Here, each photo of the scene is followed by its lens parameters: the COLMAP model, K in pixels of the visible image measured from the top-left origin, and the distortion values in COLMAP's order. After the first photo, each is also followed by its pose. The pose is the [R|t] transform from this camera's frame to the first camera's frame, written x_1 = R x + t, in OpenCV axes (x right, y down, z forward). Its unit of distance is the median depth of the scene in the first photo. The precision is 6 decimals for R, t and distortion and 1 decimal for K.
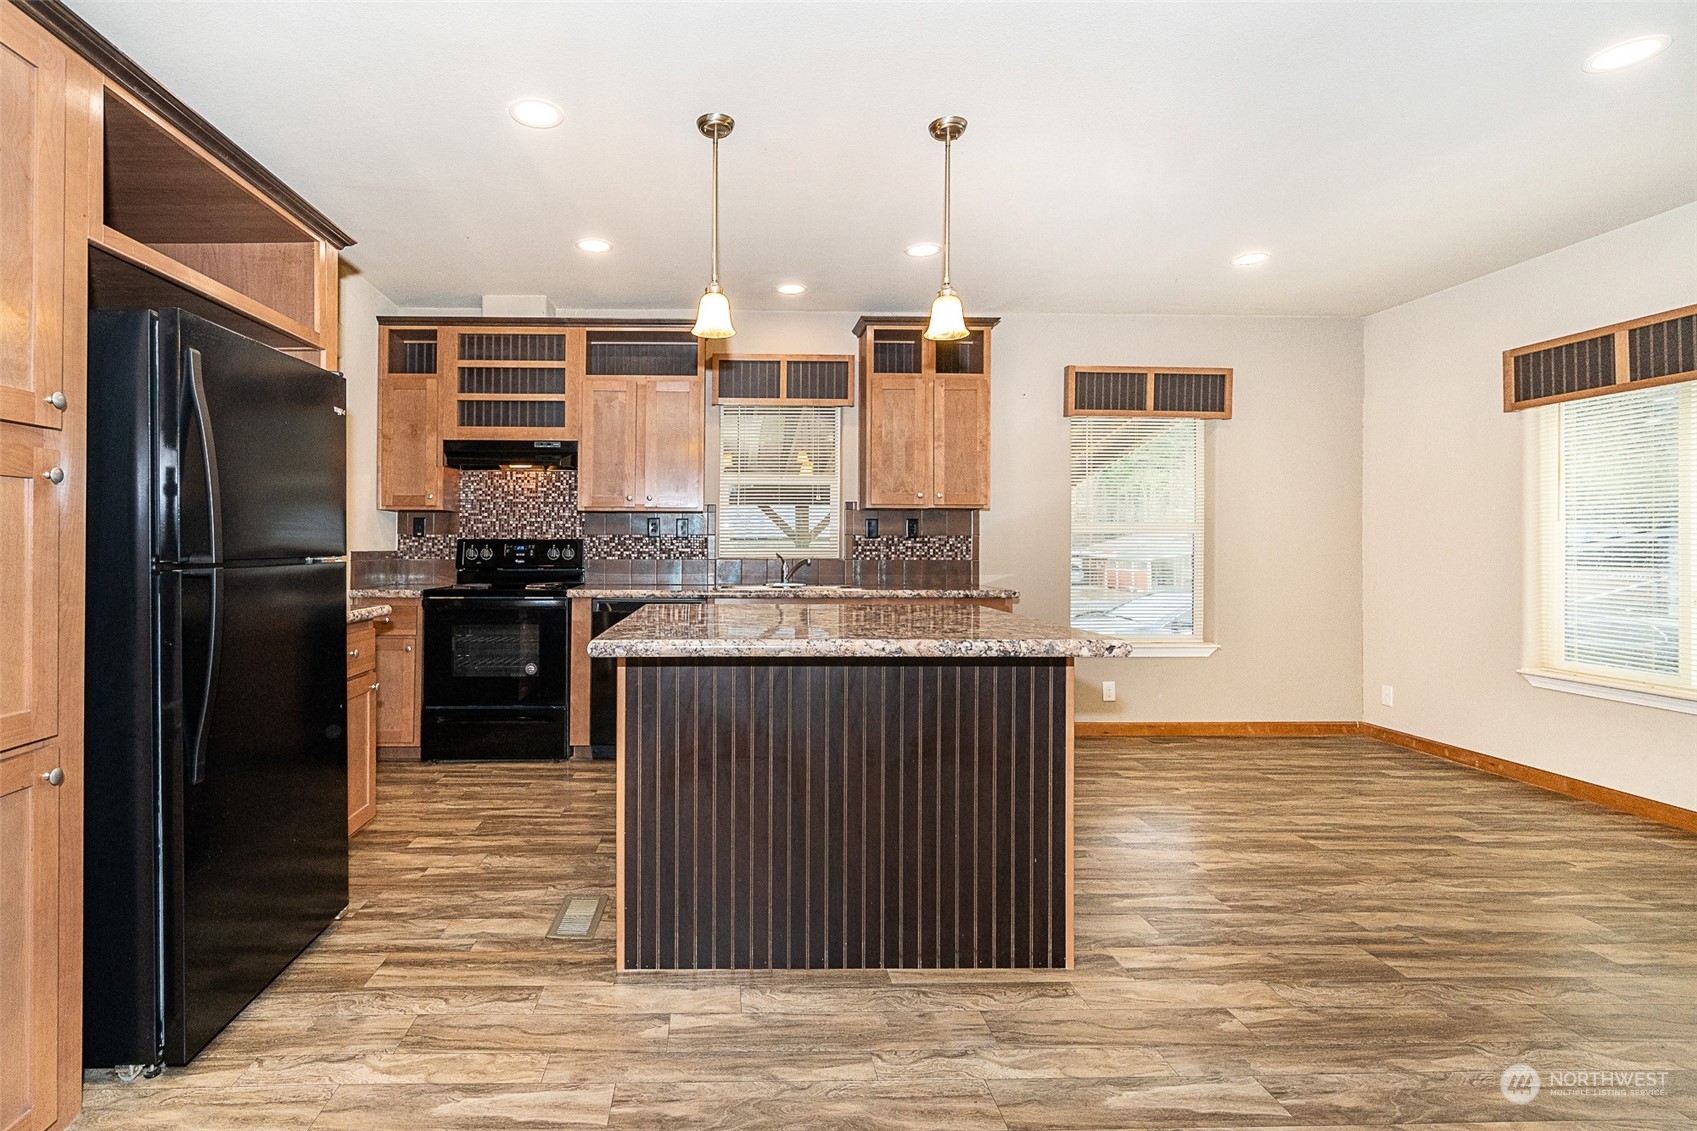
lens RADIAL K [[792.2, 0, 637.6], [0, 792.2, 544.1], [0, 0, 1]] dist [0.000209, 0.000172]
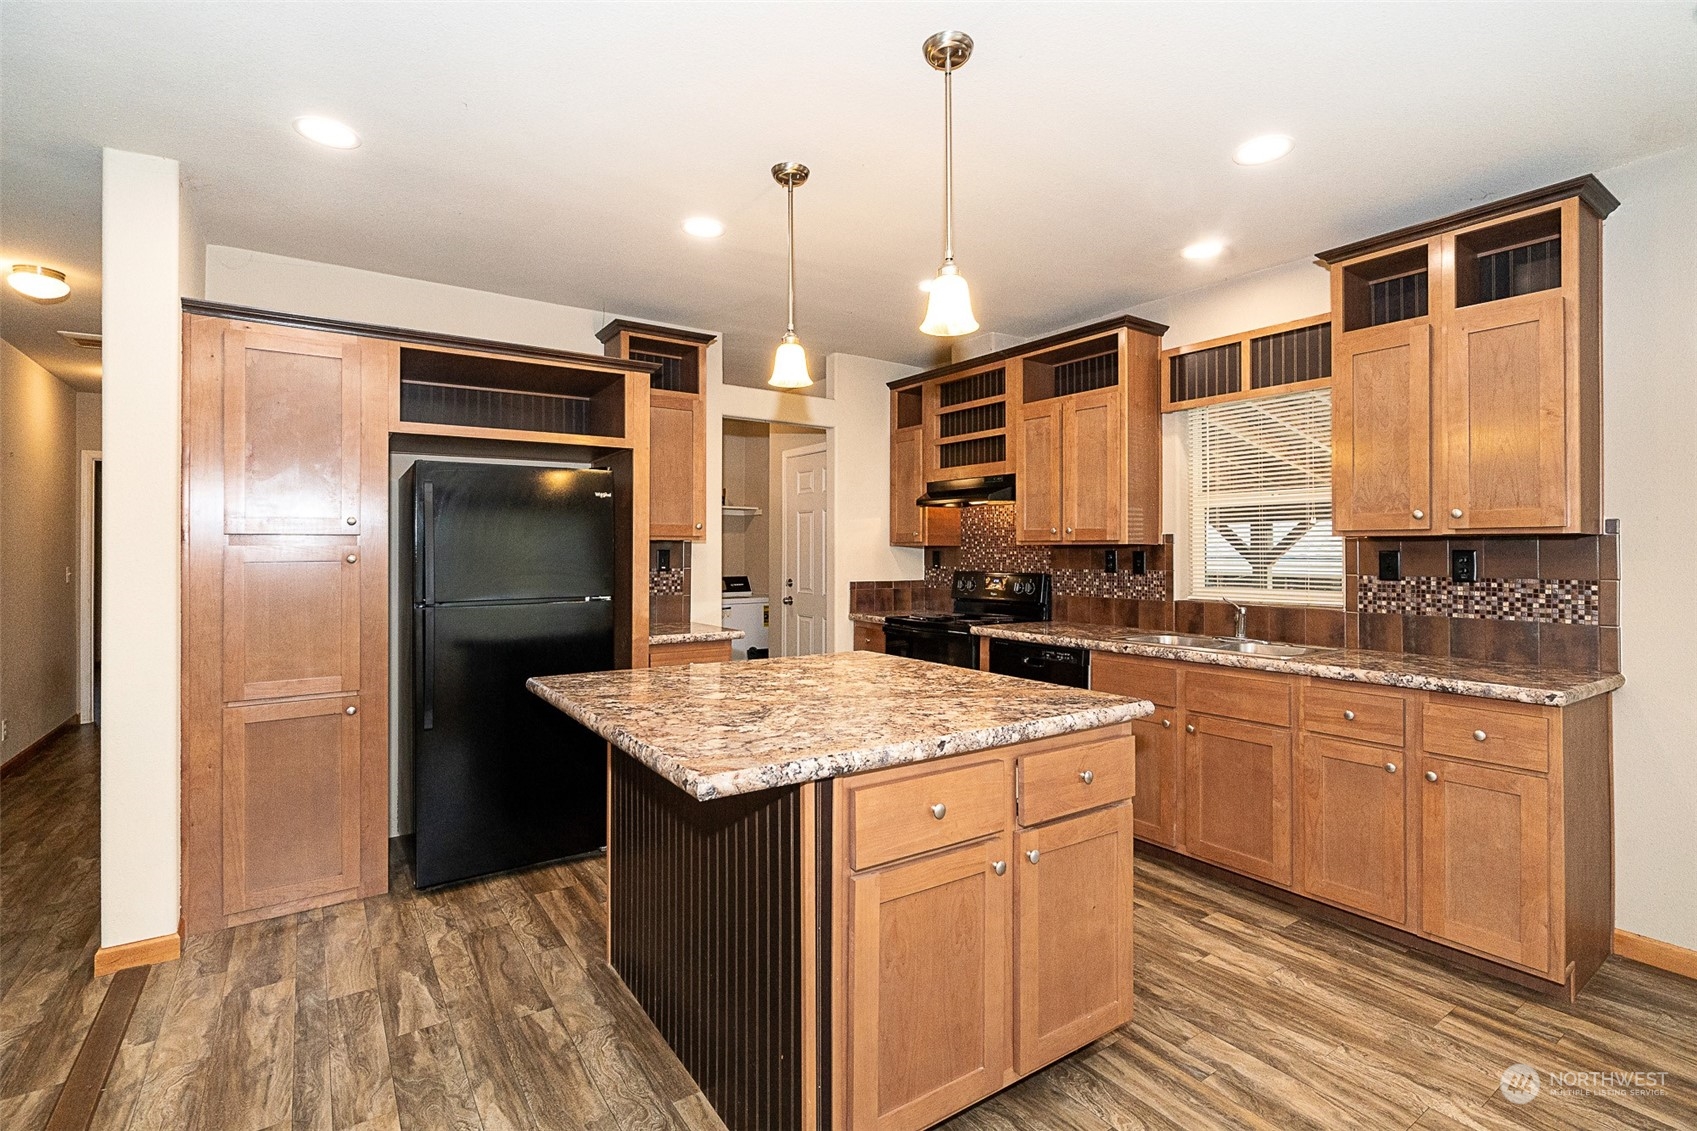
lens RADIAL K [[751.1, 0, 933.1], [0, 751.1, 547.7], [0, 0, 1]] dist [0.001422, 0.000300]
pose [[0.625873, -0.006012, -0.779902, 0.574096], [0.001645, 0.999978, -0.006388, -0.032679], [0.779923, 0.002715, 0.625869, 0.340259]]
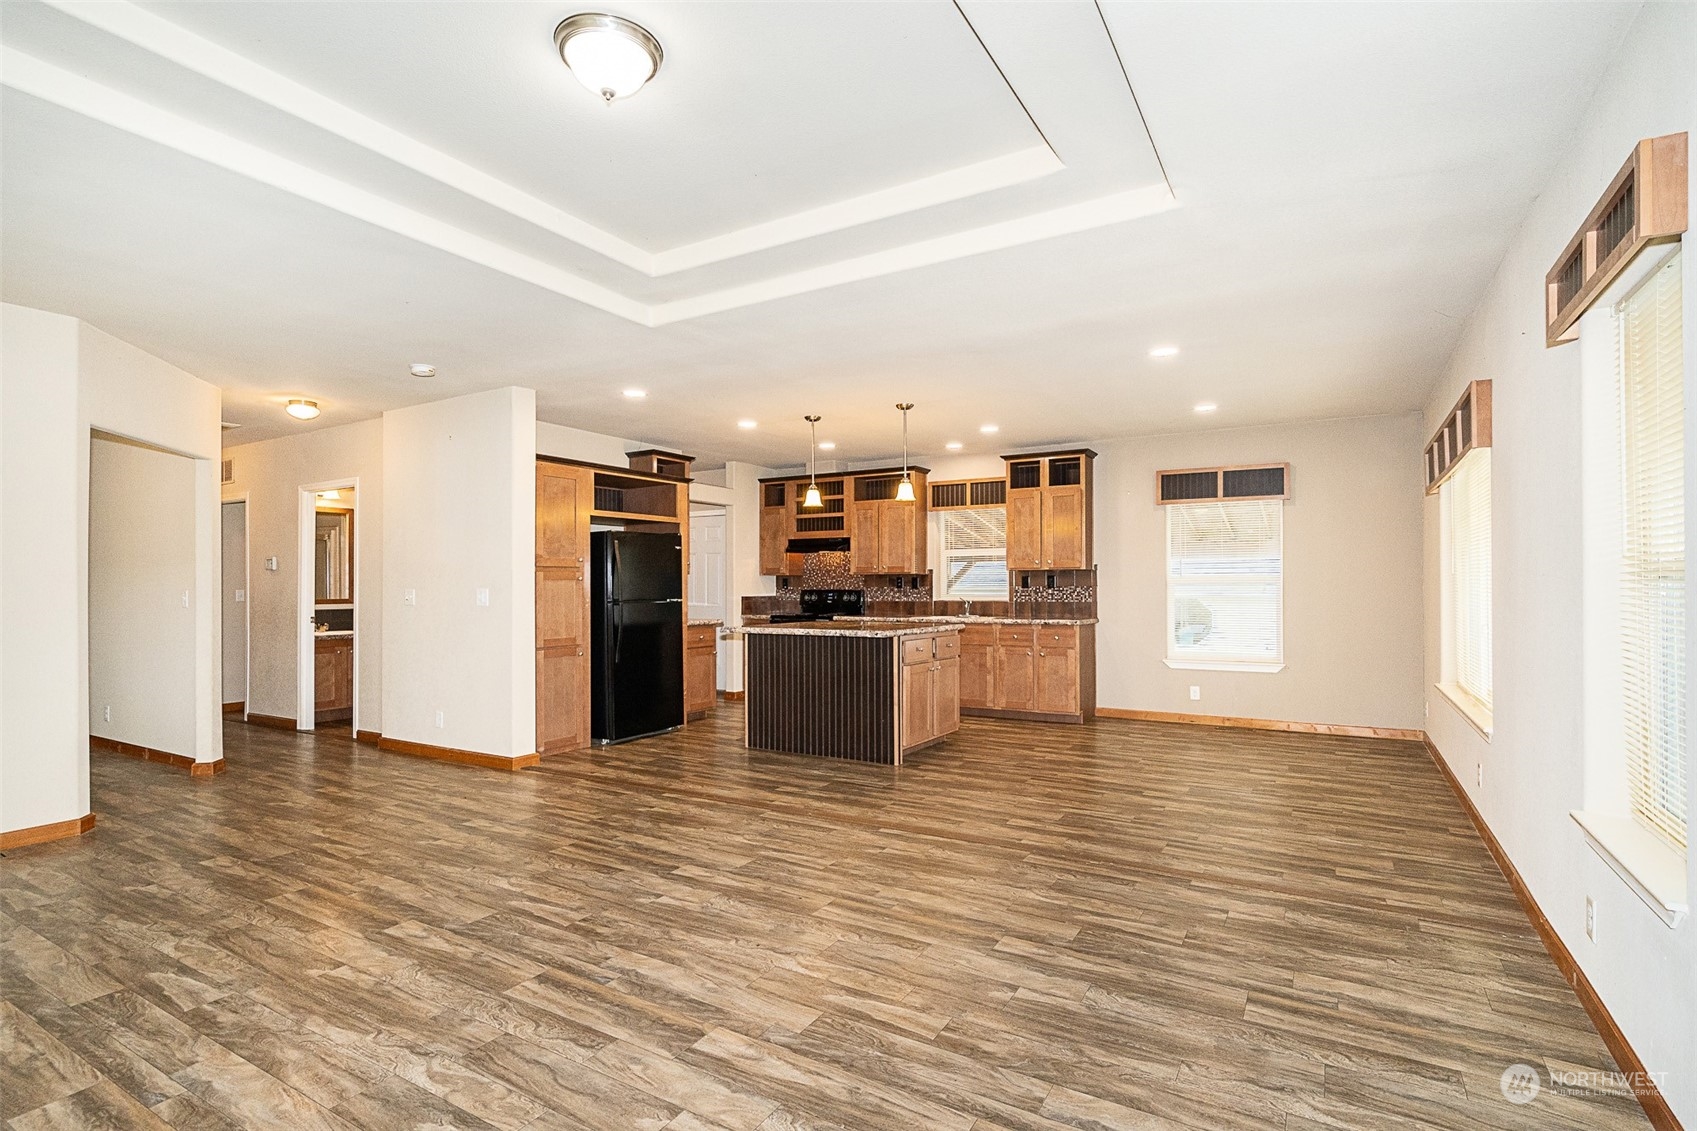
lens RADIAL K [[815.6, 0, 798.9], [0, 815.6, 584.5], [0, 0, 1]] dist [-0.001189, 0.000069]
pose [[0.843608, -0.007235, -0.536910, 0.841304], [0.003827, 0.999965, -0.007461, -0.004769], [0.536945, 0.004239, 0.843606, -0.674619]]
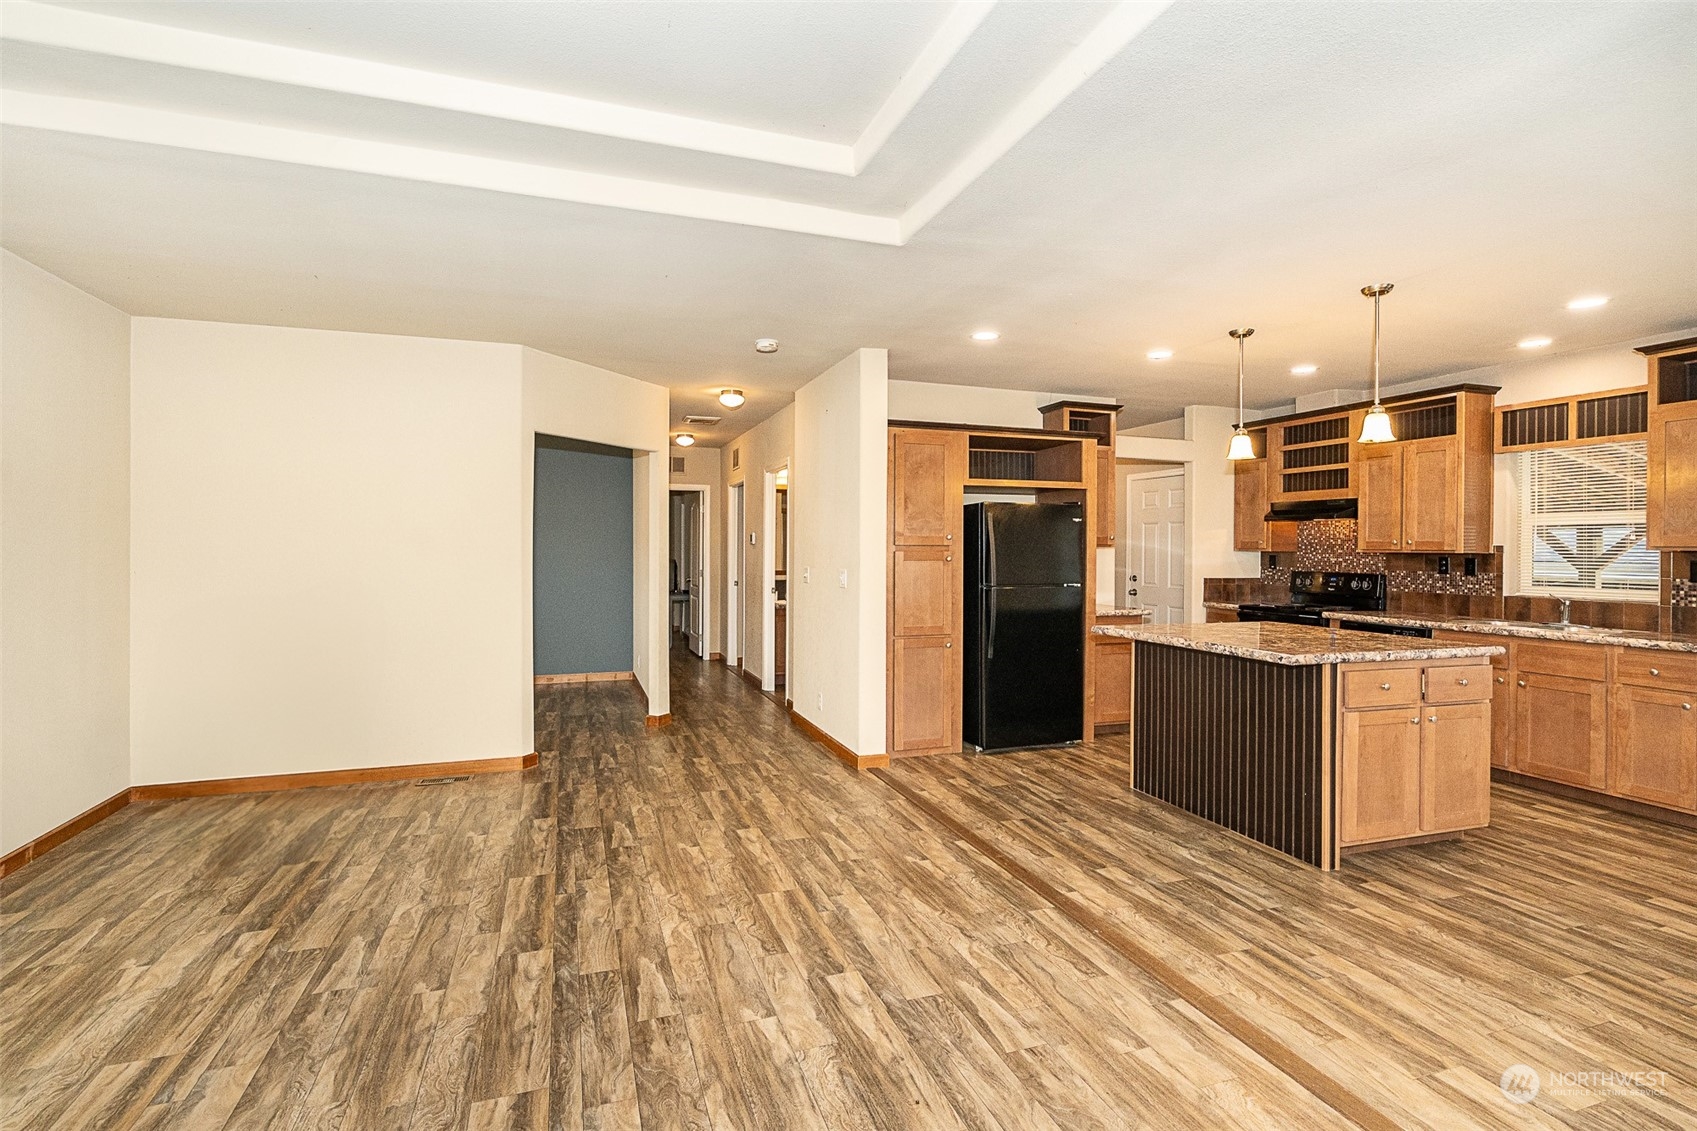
lens RADIAL K [[799.8, 0, 876.6], [0, 799.8, 553.3], [0, 0, 1]] dist [0.000246, 0.000266]
pose [[0.348532, 0.006342, -0.937275, 0.859824], [-0.004657, 0.999976, 0.005035, -0.042740], [0.937285, 0.002610, 0.348553, -0.182126]]
